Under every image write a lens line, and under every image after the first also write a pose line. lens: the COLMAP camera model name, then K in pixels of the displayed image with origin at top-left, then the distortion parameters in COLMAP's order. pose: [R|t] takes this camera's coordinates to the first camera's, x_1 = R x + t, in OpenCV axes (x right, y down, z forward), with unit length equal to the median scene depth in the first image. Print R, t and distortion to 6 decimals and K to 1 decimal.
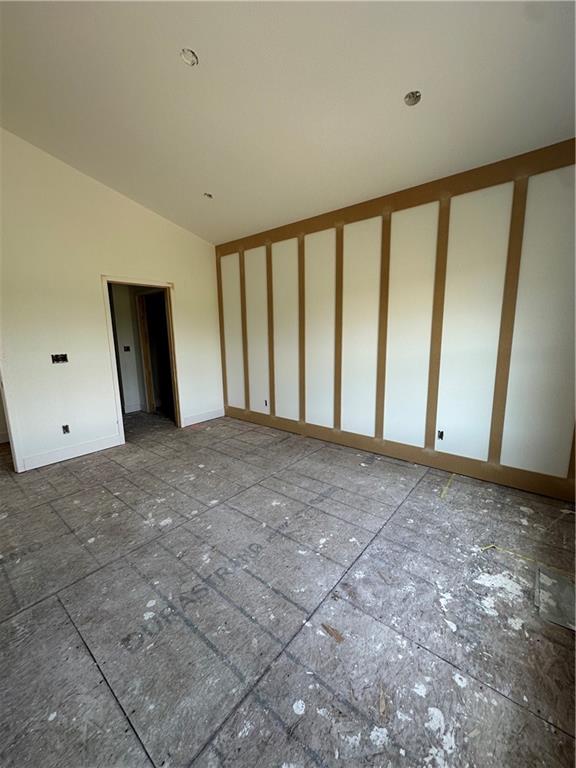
lens RADIAL K [[308.7, 0, 285.2], [0, 308.7, 378.3], [0, 0, 1]] dist [0.001433, 0.000931]
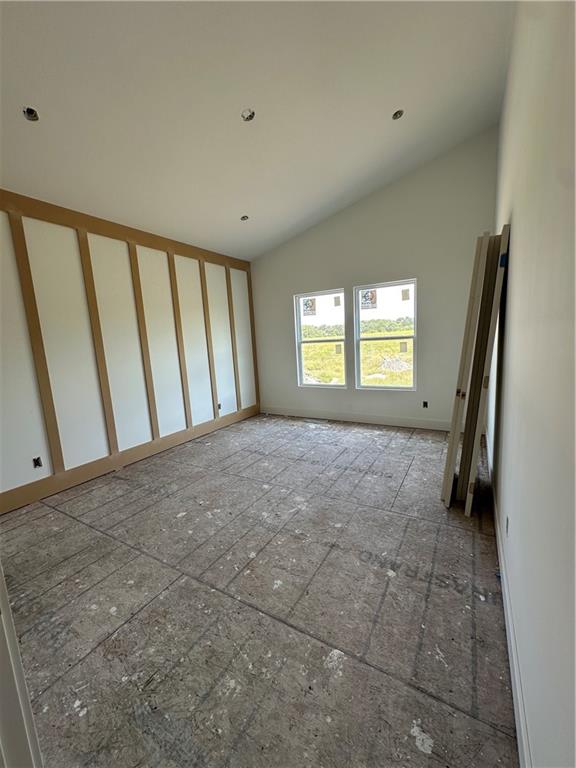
lens RADIAL K [[308.7, 0, 281.2], [0, 308.7, 388.3], [0, 0, 1]] dist [0.001433, 0.000931]
pose [[-0.142764, -0.128228, 0.981415, -1.111273], [0.206455, 0.965902, 0.156233, -0.094271], [-0.967985, 0.224922, -0.111423, 0.847696]]
